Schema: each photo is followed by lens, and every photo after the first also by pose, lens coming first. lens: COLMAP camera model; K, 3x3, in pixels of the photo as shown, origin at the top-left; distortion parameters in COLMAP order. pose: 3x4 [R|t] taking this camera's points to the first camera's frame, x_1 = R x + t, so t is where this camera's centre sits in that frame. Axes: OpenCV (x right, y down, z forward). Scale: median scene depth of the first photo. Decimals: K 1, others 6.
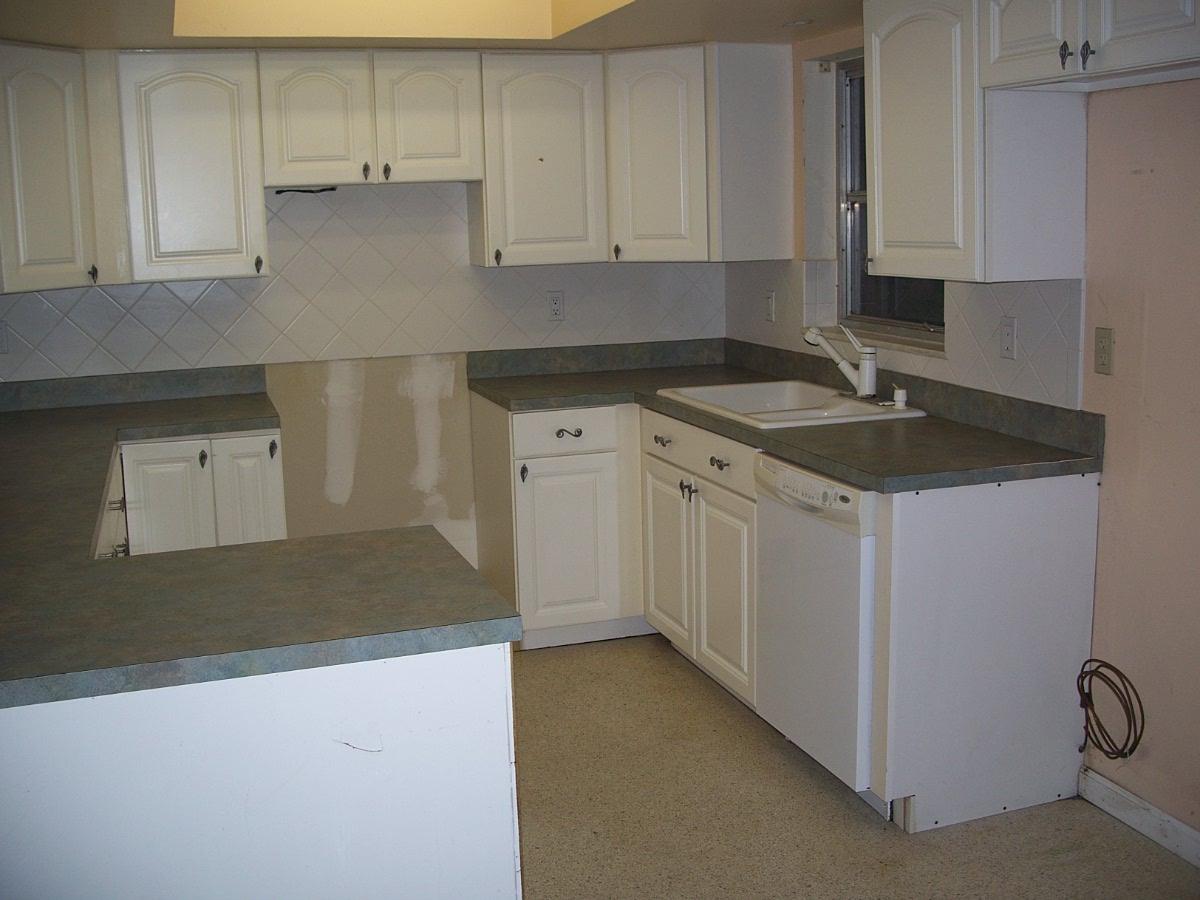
lens RADIAL K [[1322.7, 0, 625.9], [0, 1322.7, 447.3], [0, 0, 1]] dist [-0.255959, 0.363509]
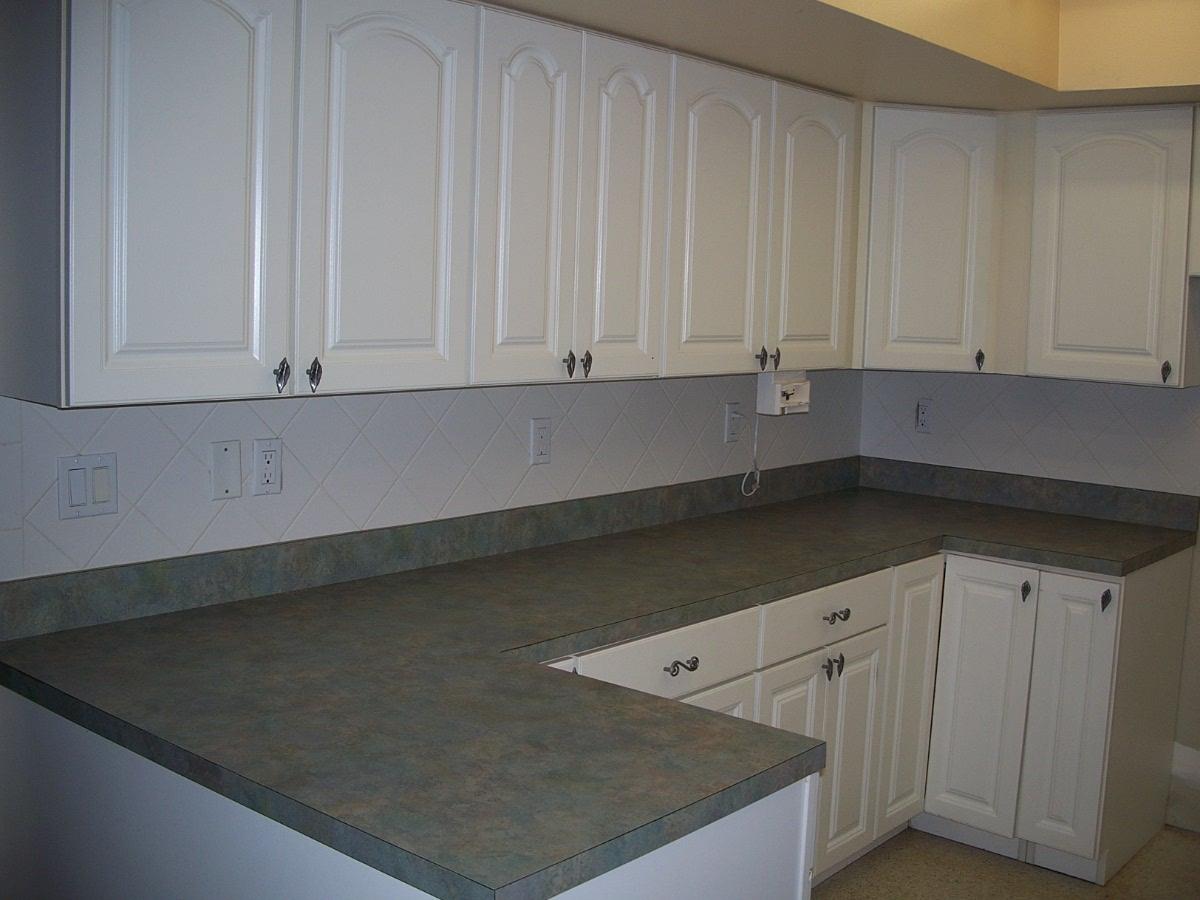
lens RADIAL K [[1322.7, 0, 625.9], [0, 1322.7, 447.3], [0, 0, 1]] dist [-0.255959, 0.363509]
pose [[0.507972, 0.141791, -0.849623, 0.245342], [-0.198570, 0.979068, 0.044673, -0.070282], [0.838173, 0.146017, 0.525495, 0.338679]]
